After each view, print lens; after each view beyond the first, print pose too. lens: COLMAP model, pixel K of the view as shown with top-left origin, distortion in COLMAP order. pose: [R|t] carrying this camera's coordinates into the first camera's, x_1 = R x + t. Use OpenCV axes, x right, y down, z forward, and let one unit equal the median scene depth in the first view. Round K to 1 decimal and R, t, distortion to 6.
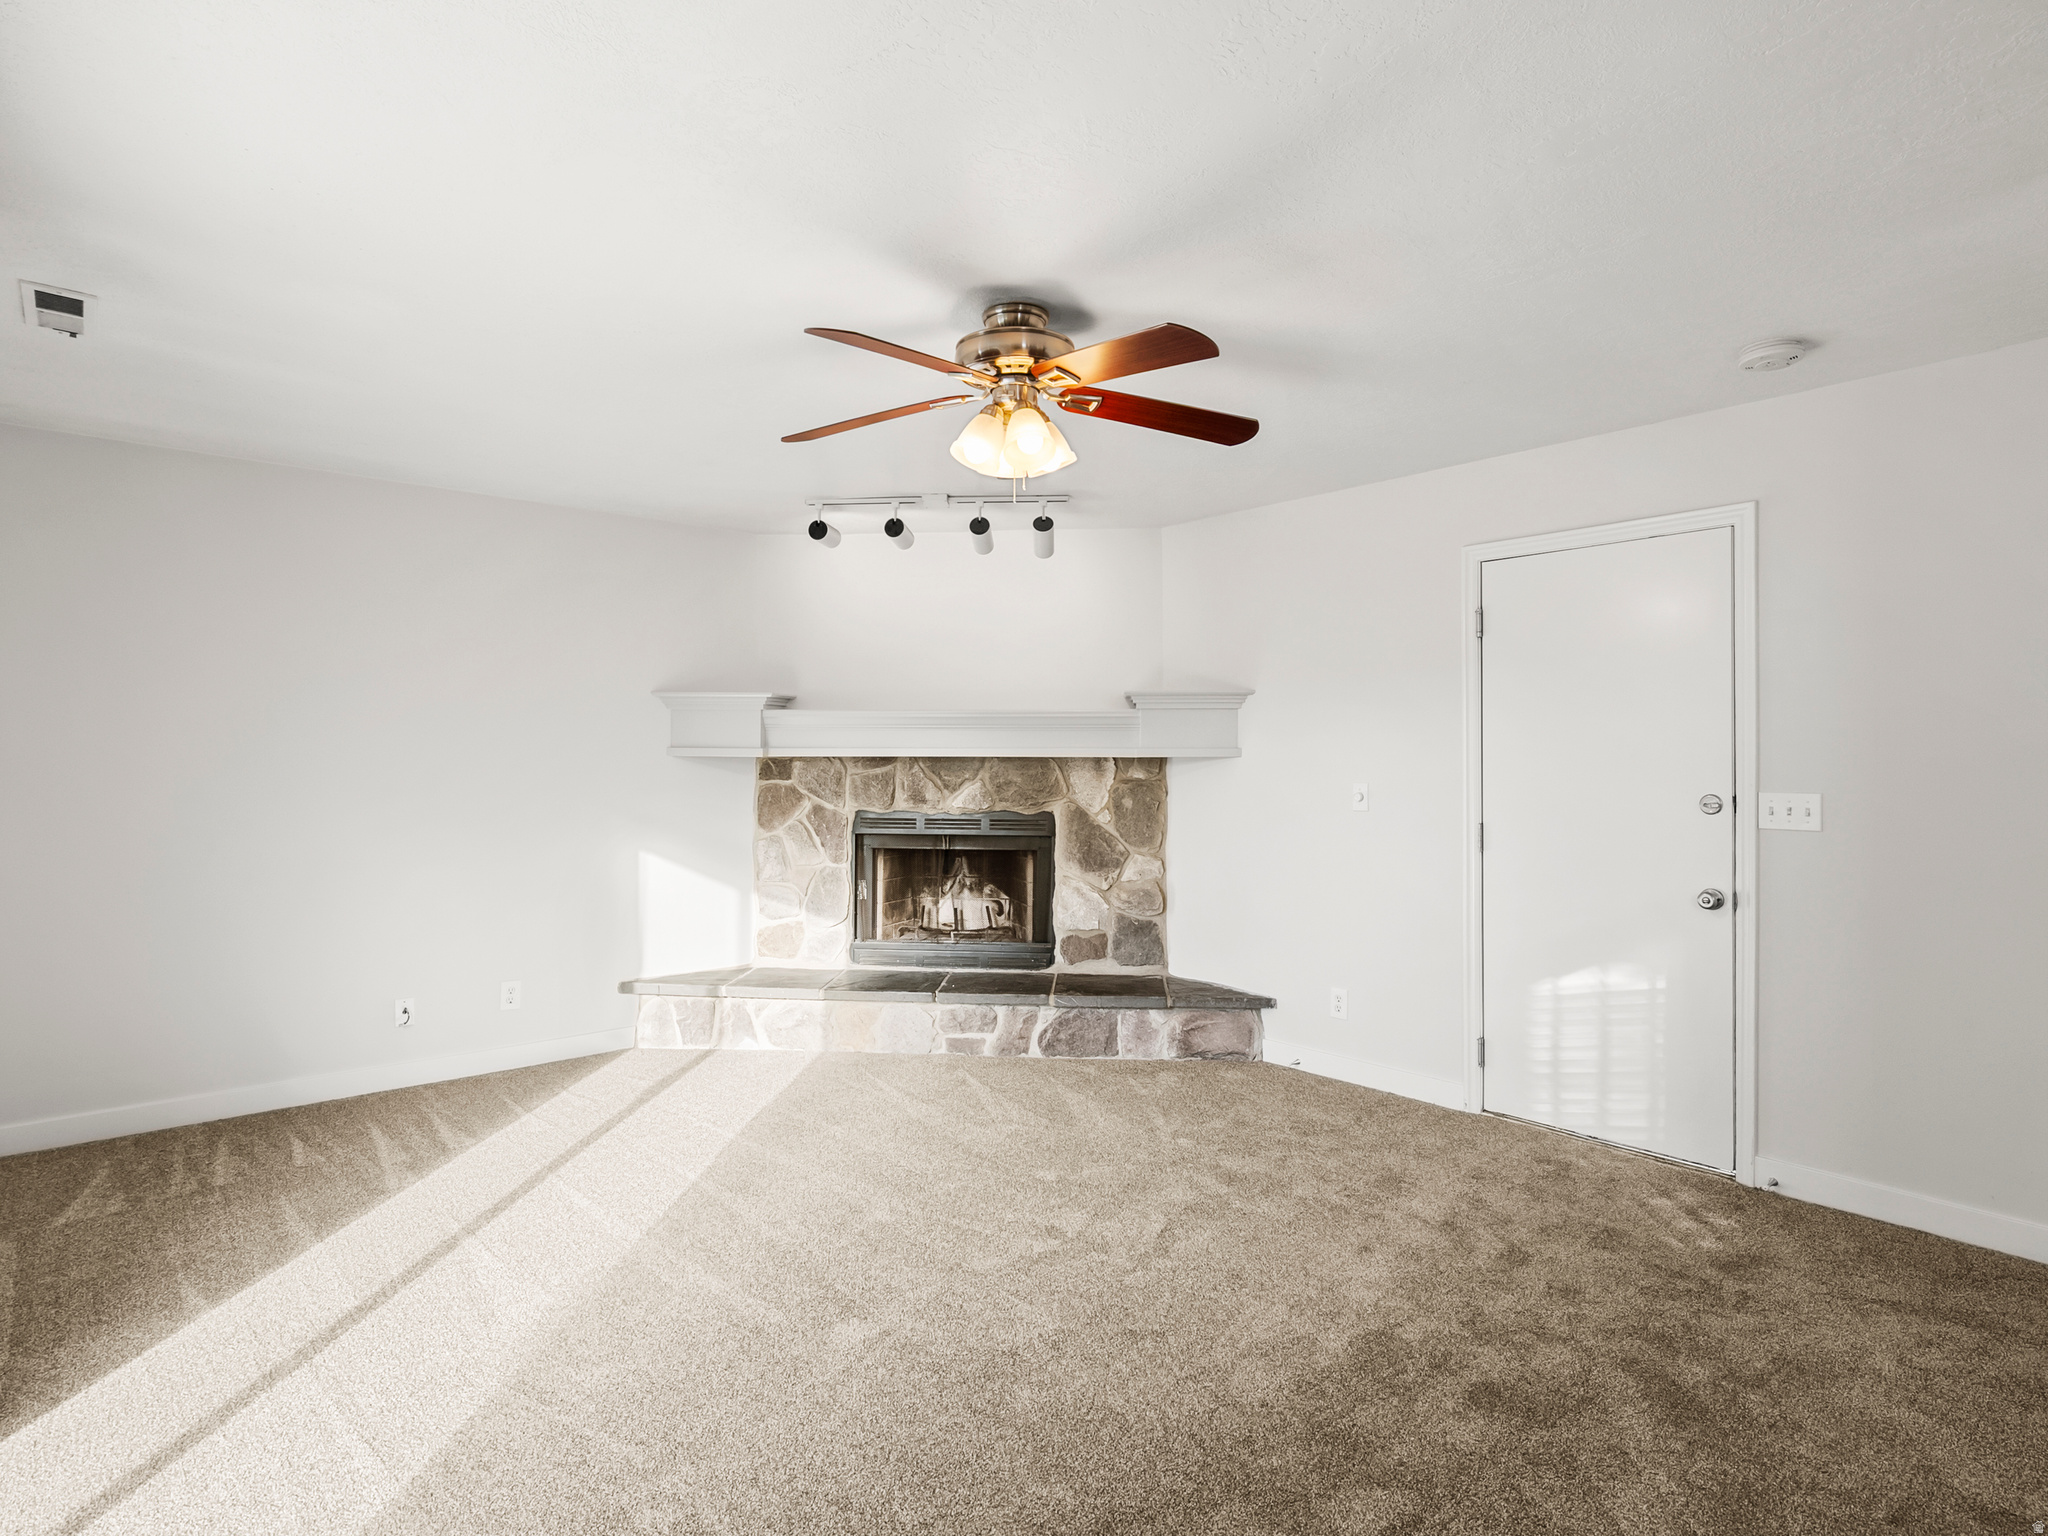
lens RADIAL K [[1019.8, 0, 1024.0], [0, 1019.8, 768.0], [0, 0, 1]] dist [-0.000369, 0.000111]
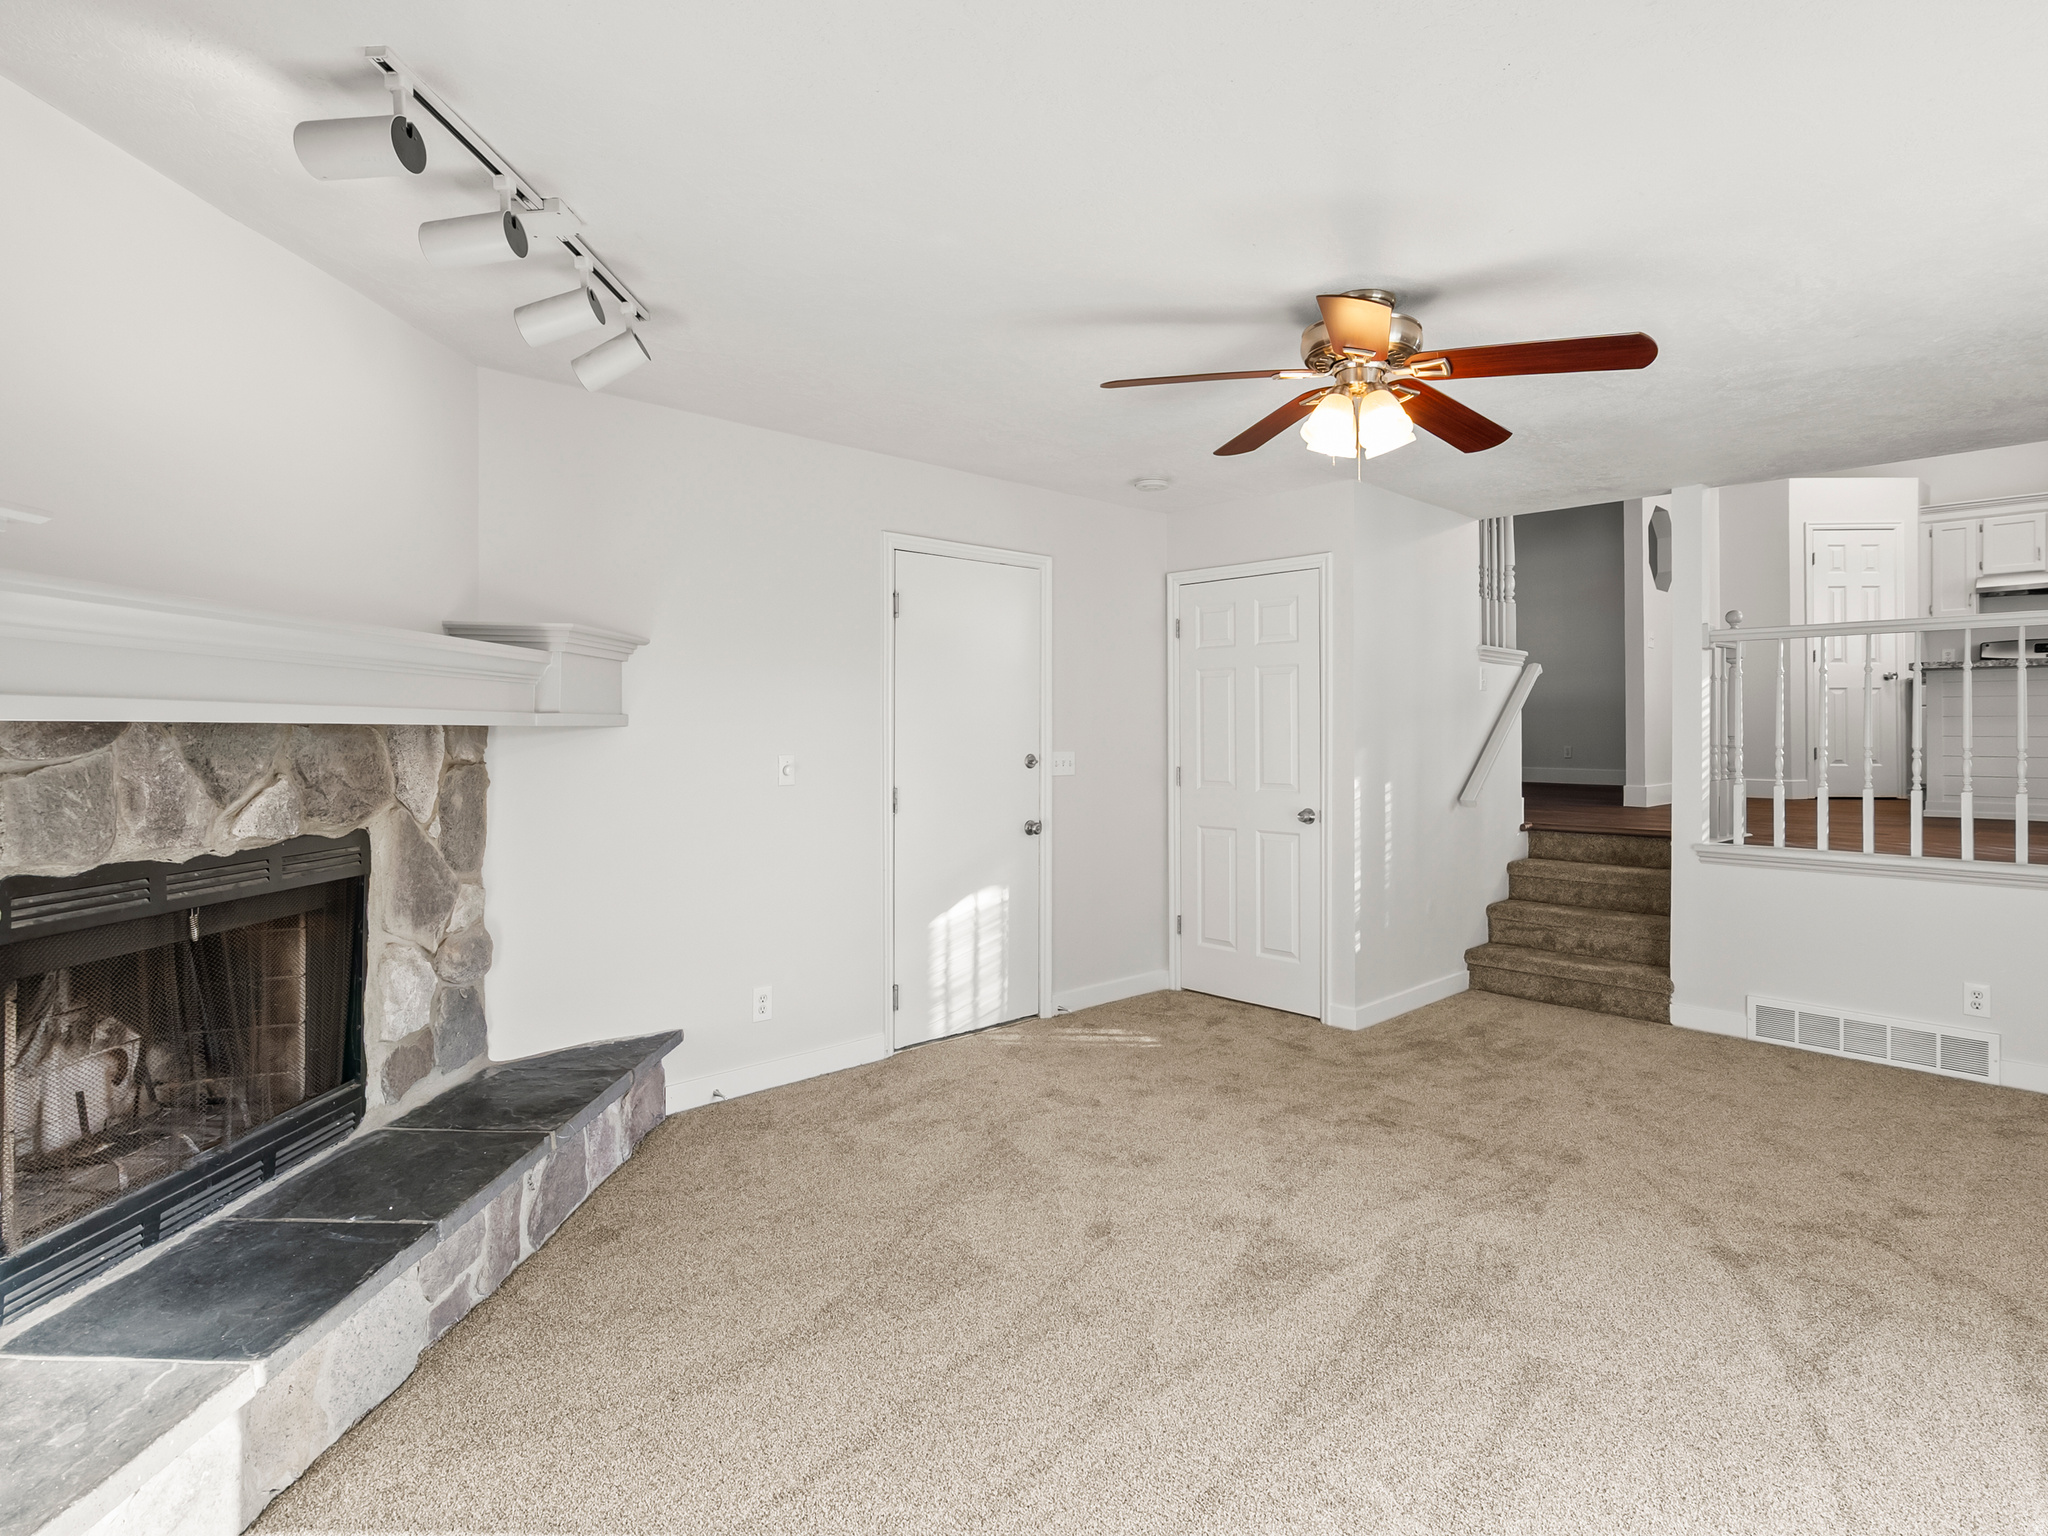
lens RADIAL K [[1088.5, 0, 1021.1], [0, 1088.5, 720.4], [0, 0, 1]] dist [0.001176, 0.001499]
pose [[-0.023195, 0.005855, 0.999714, -0.551715], [0.003407, 0.999978, -0.005778, -0.008700], [-0.999725, 0.003272, -0.023214, 0.678313]]
